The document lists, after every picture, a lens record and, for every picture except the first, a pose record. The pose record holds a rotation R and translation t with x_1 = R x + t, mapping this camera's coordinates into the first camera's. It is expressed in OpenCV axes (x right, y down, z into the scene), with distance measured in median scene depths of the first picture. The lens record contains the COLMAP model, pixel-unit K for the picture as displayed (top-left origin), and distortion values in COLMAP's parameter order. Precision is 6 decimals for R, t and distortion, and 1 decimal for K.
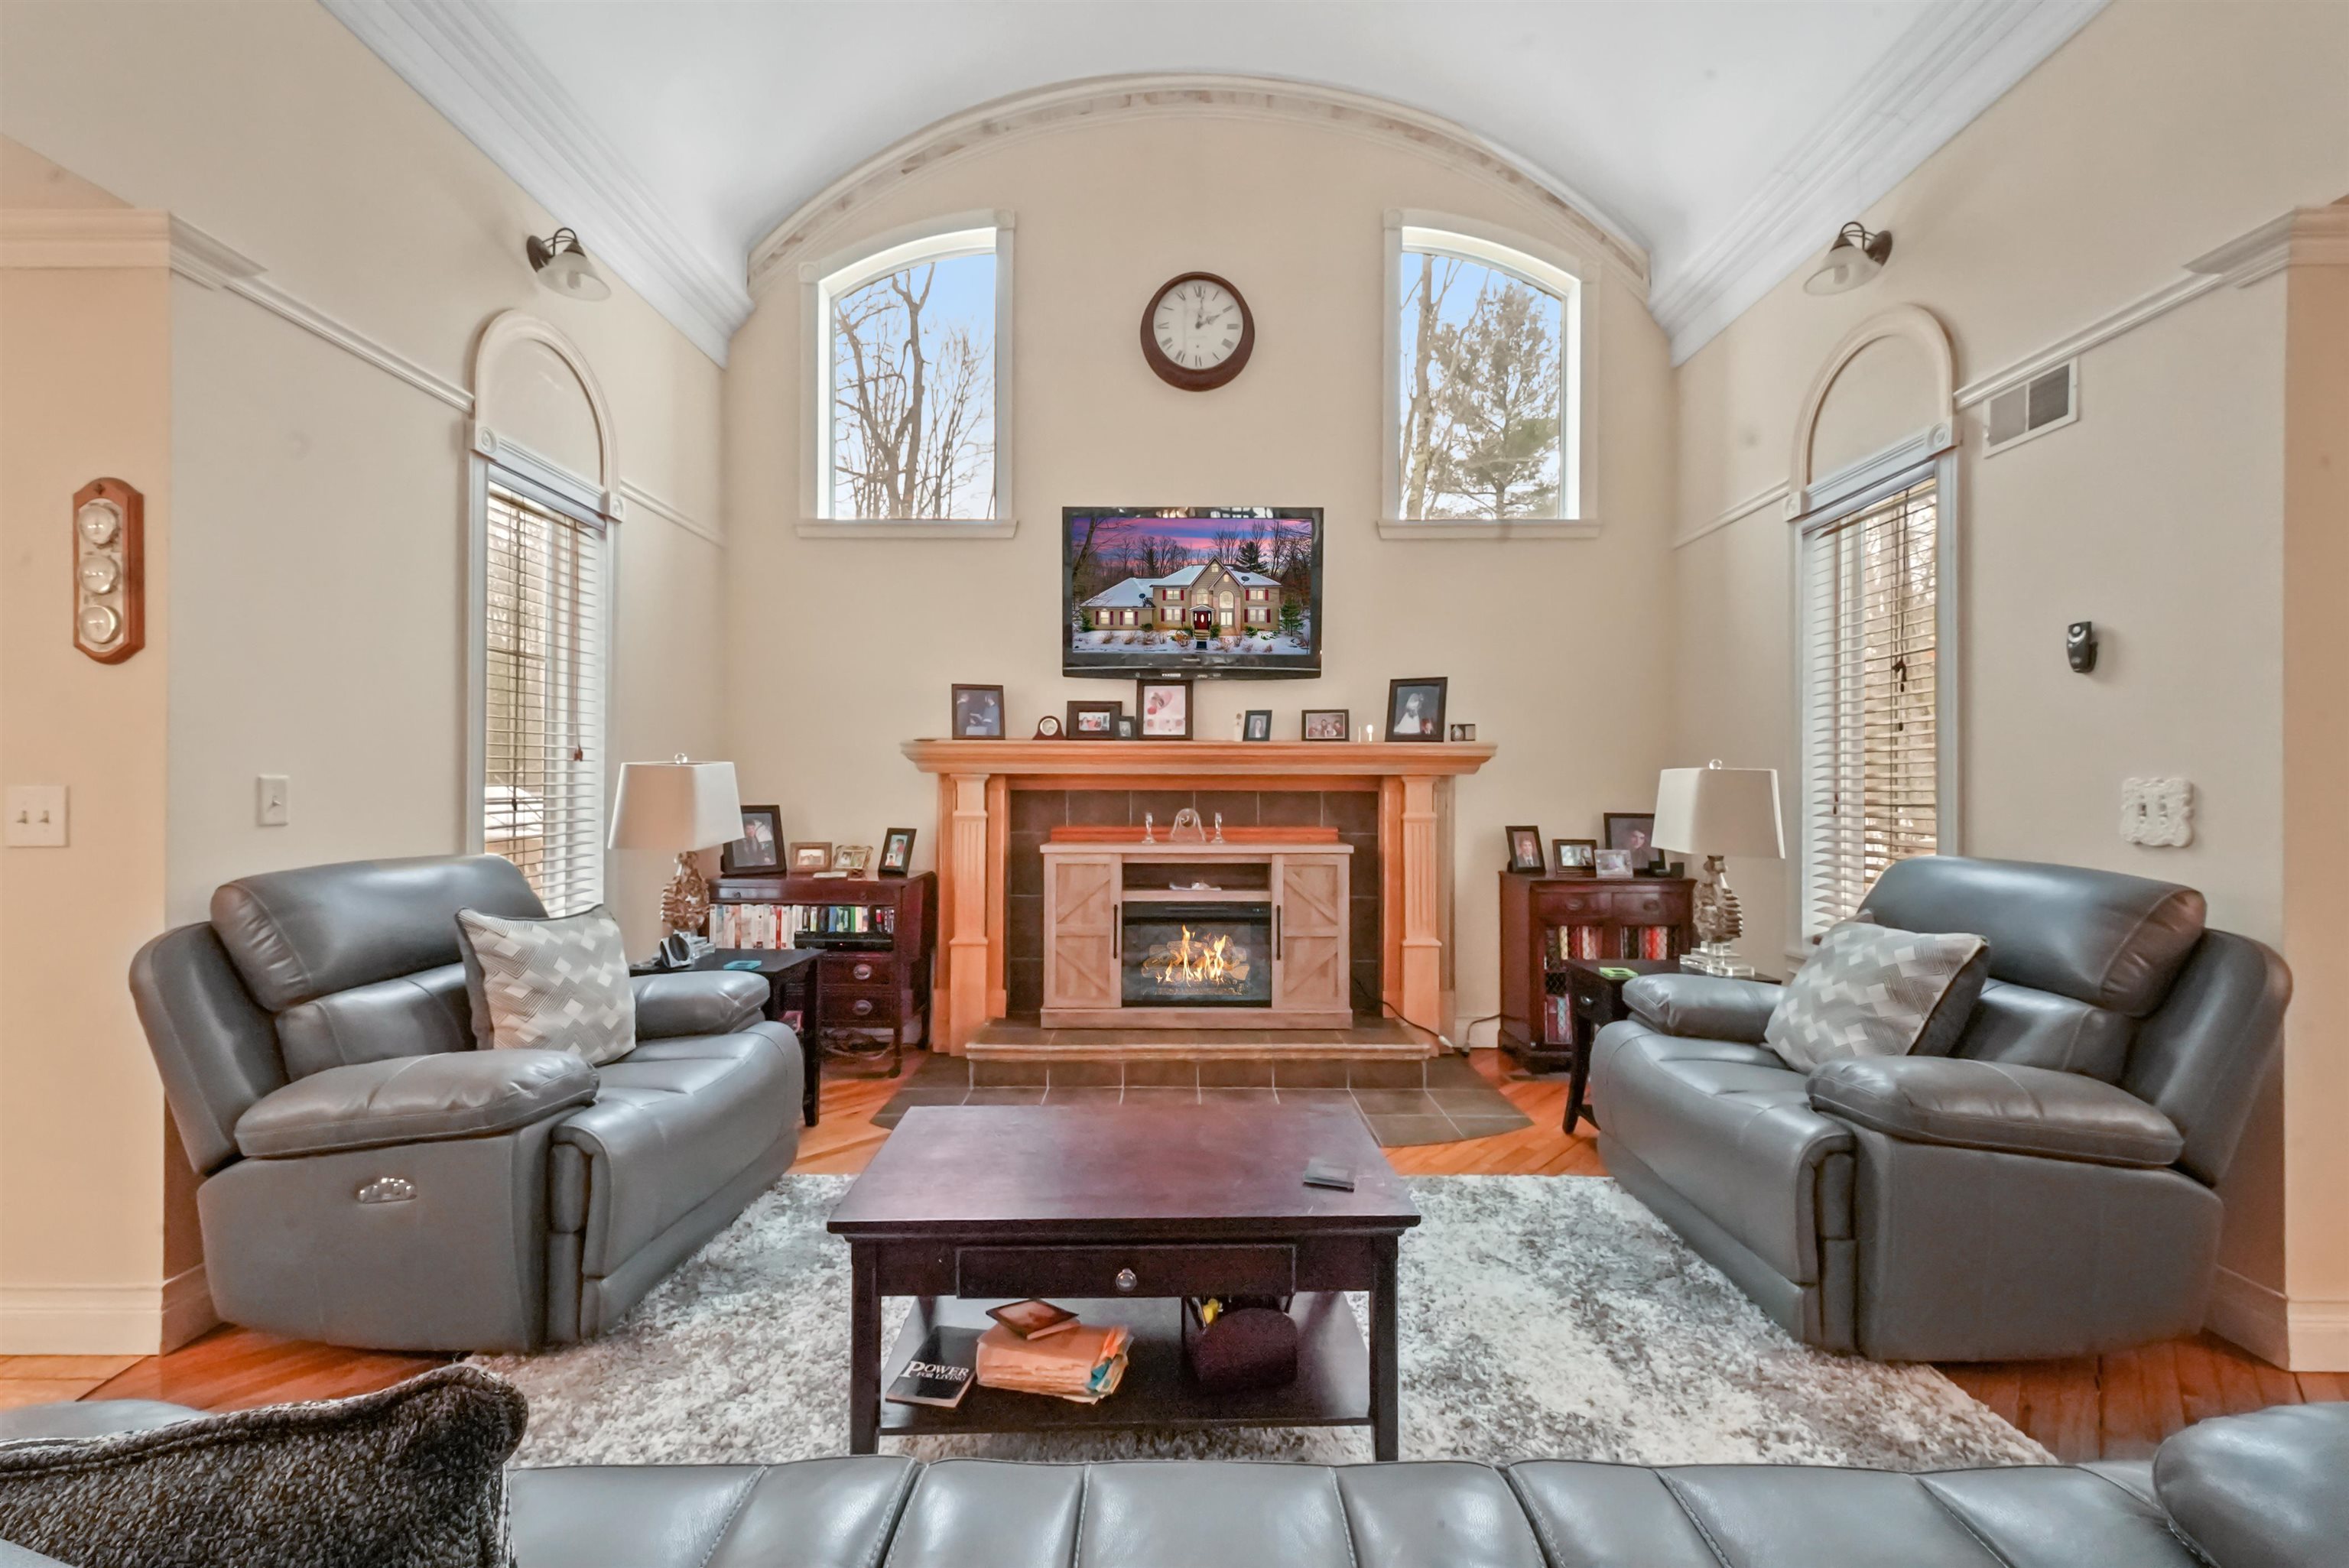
lens RADIAL K [[935.5, 0, 1166.1], [0, 935.5, 783.7], [0, 0, 1]] dist [0.001650, 0.000236]
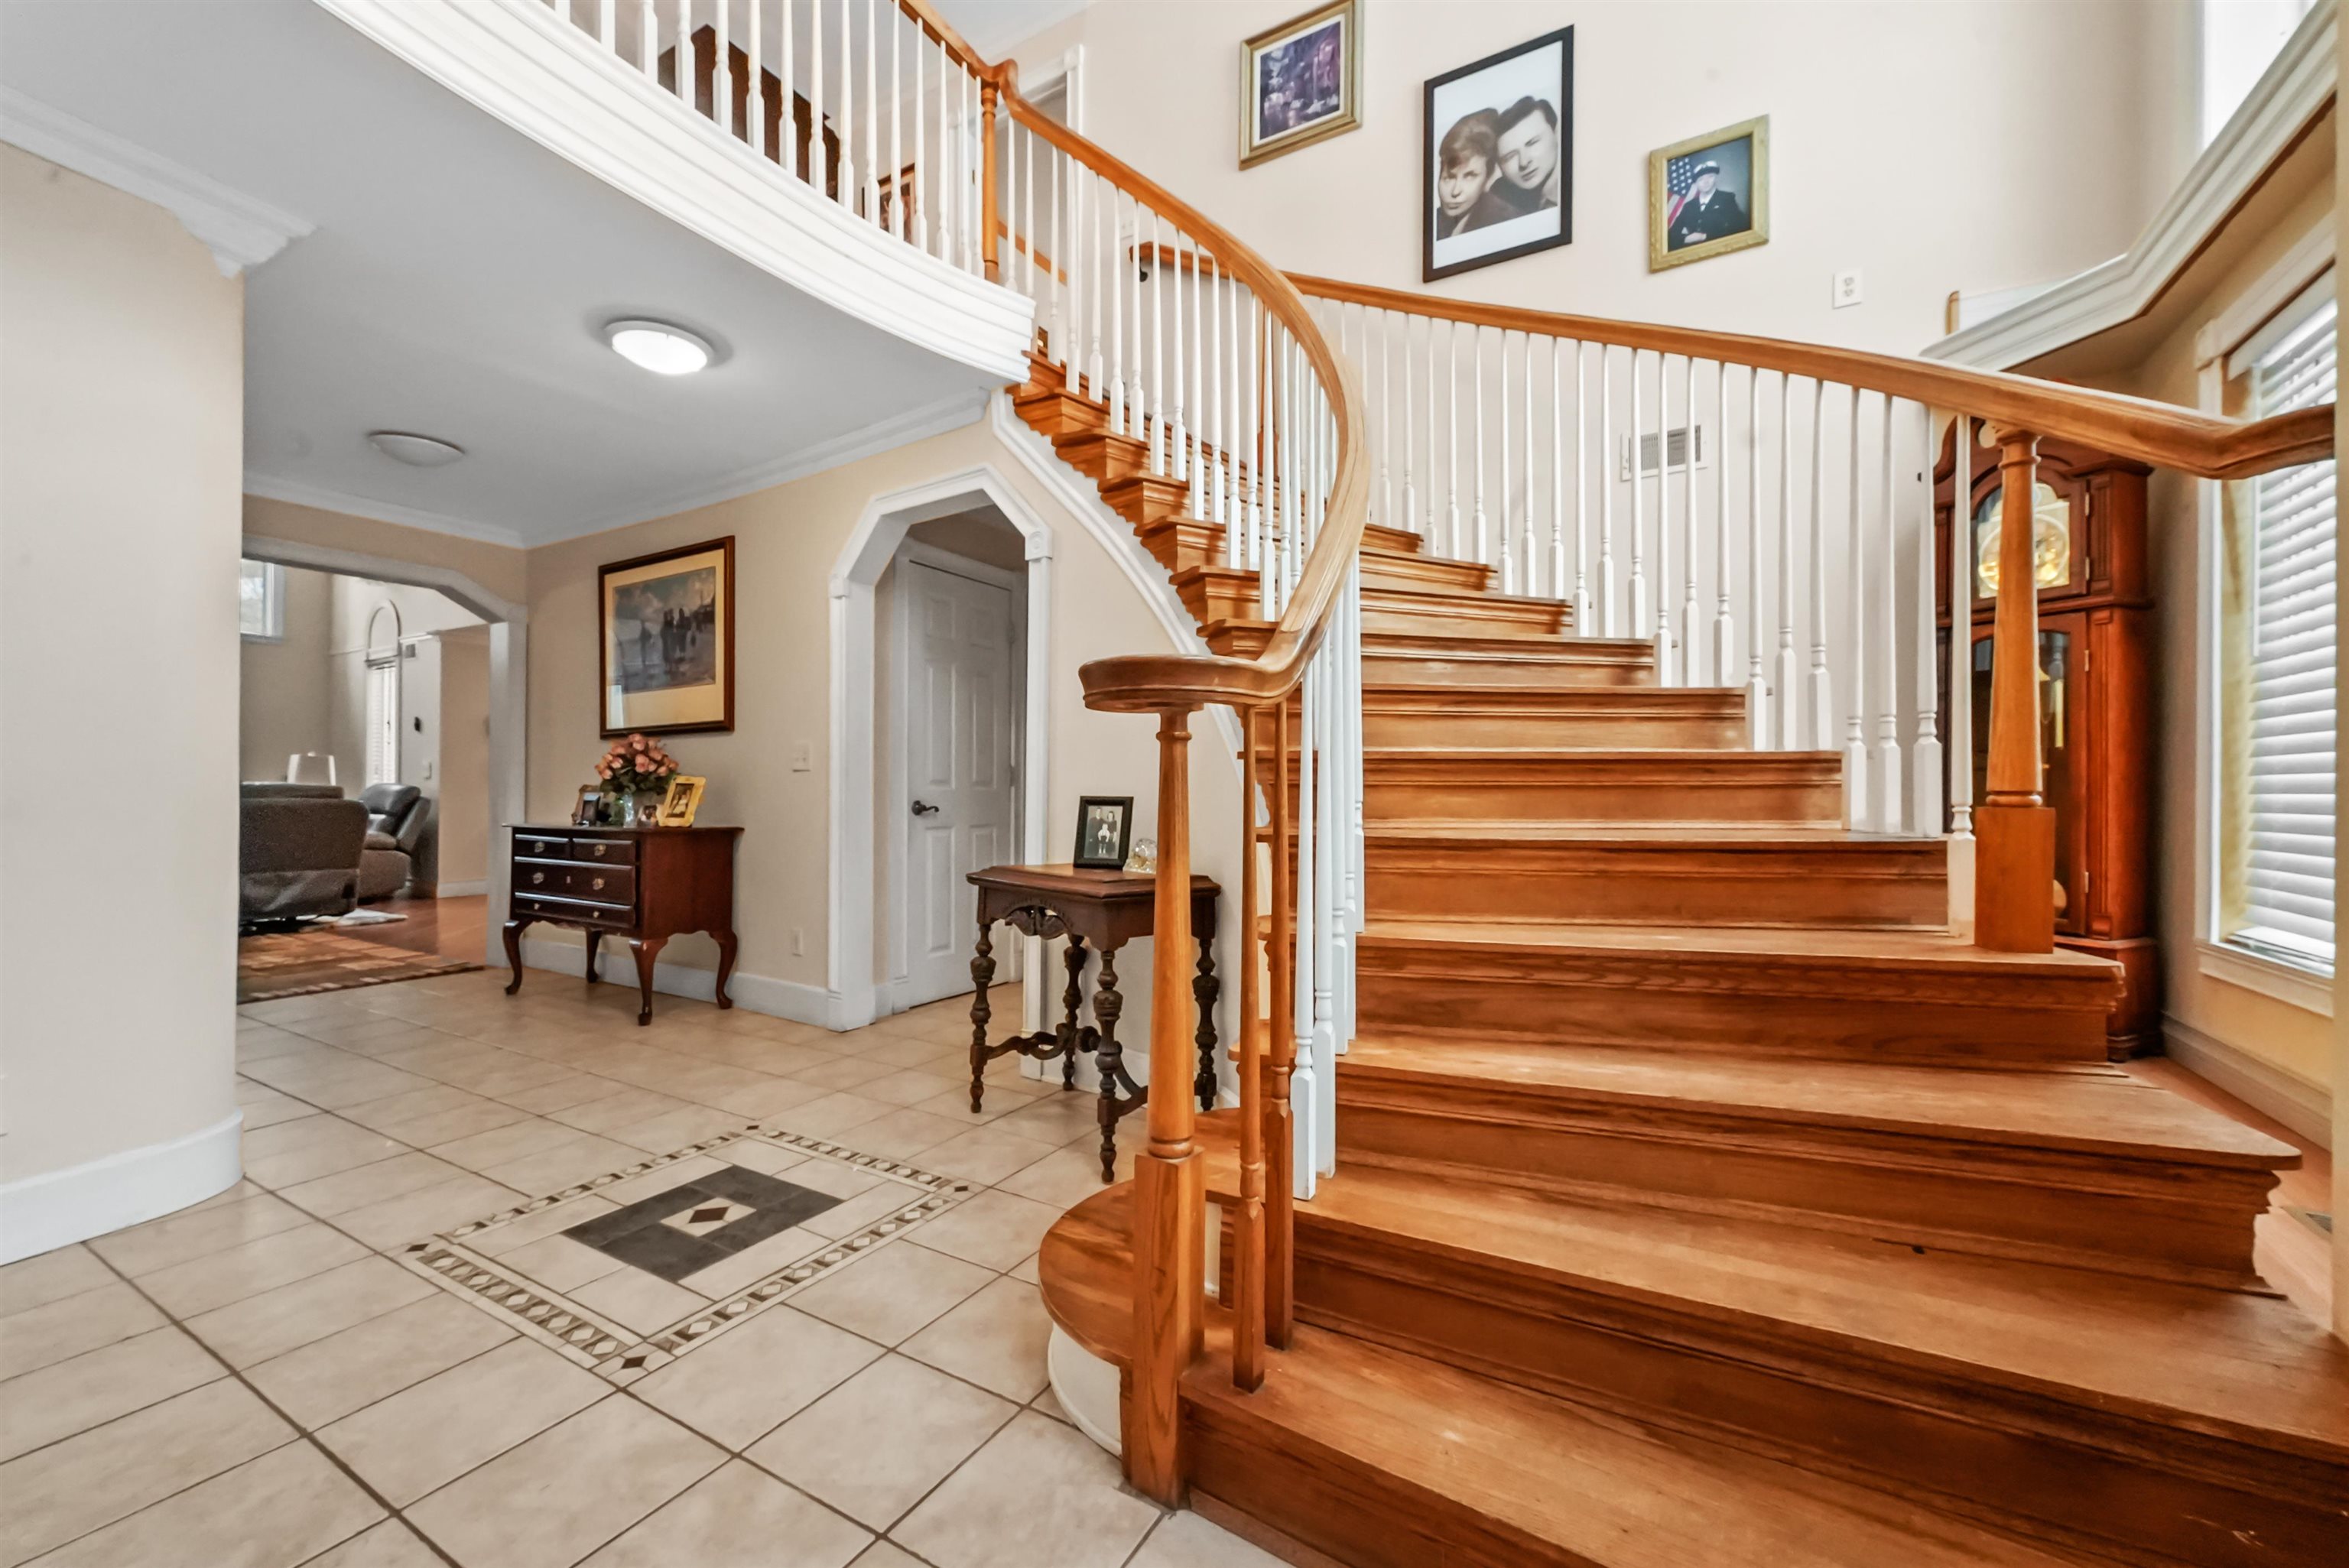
lens RADIAL K [[935.5, 0, 1175.0], [0, 935.5, 788.1], [0, 0, 1]] dist [0.001650, 0.000236]
pose [[0.501858, 0.001351, 0.864949, -0.360289], [-0.004396, 0.999990, 0.000988, 0.047434], [-0.864939, -0.004299, 0.501859, -1.835787]]
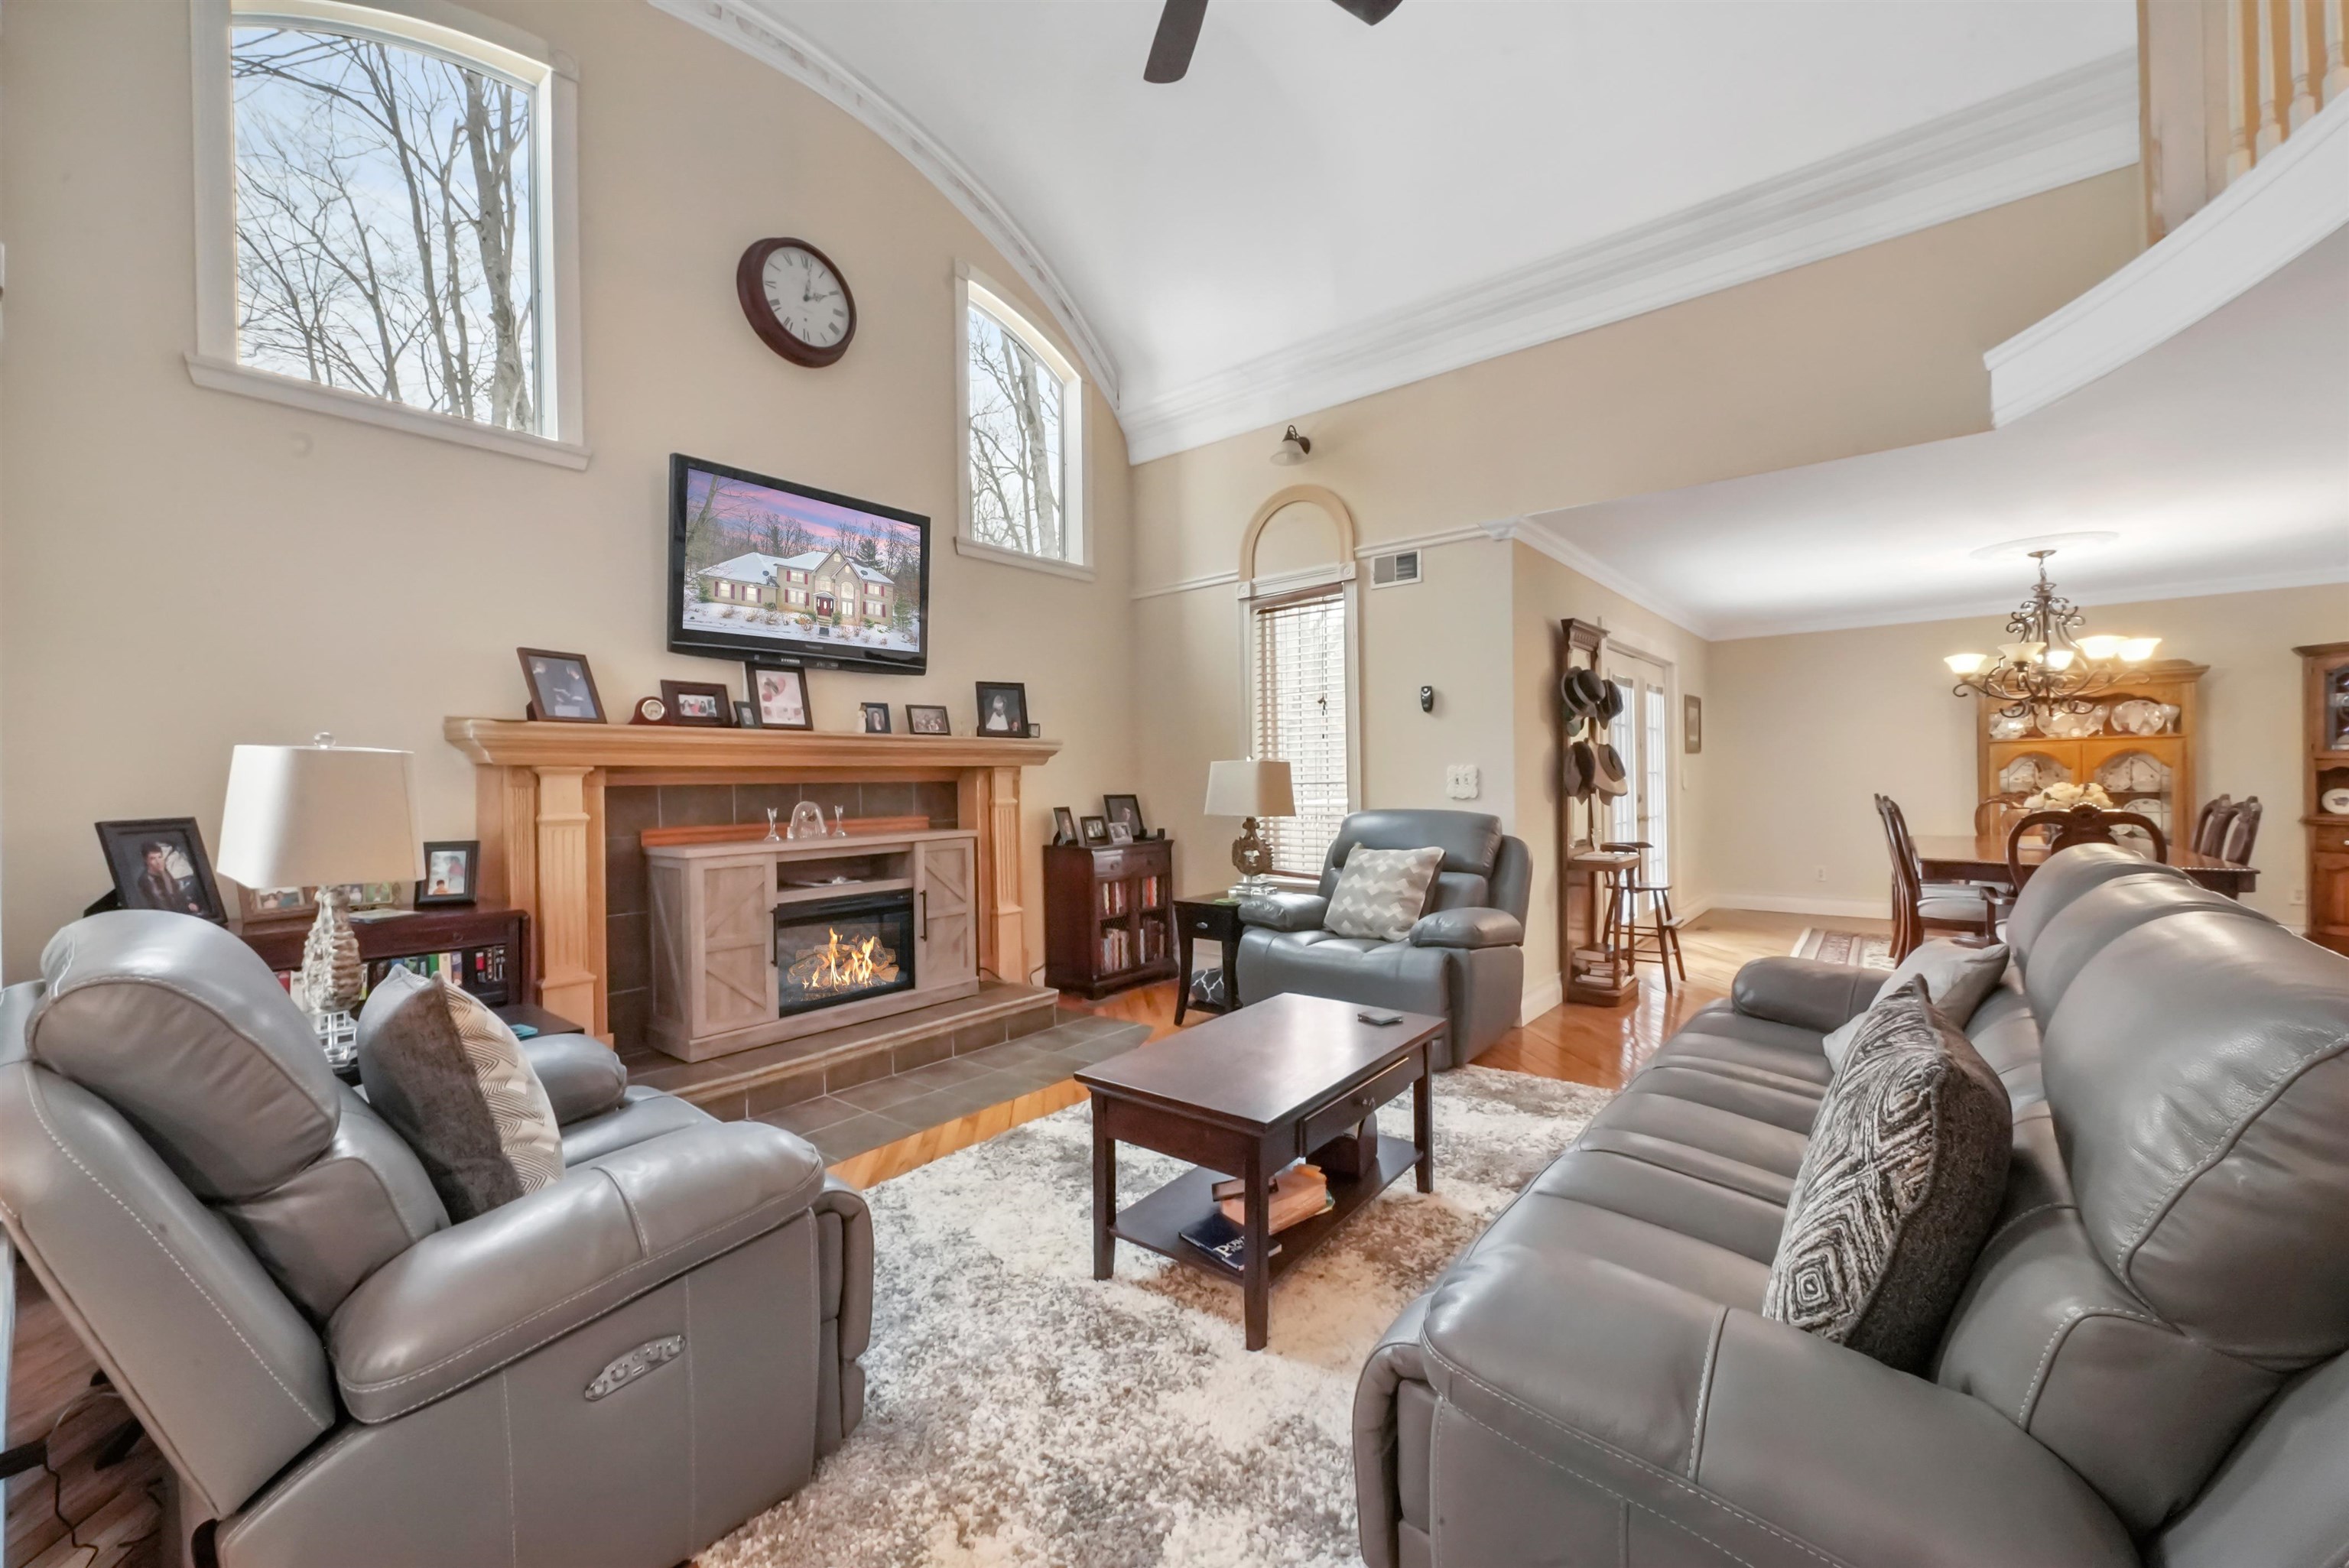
lens RADIAL K [[935.5, 0, 1168.4], [0, 935.5, 776.5], [0, 0, 1]] dist [0.001650, 0.000236]
pose [[0.624198, -0.009601, 0.781207, -0.502701], [0.011710, 0.999927, 0.002932, 0.002058], [-0.781178, 0.007317, 0.624265, 0.117106]]
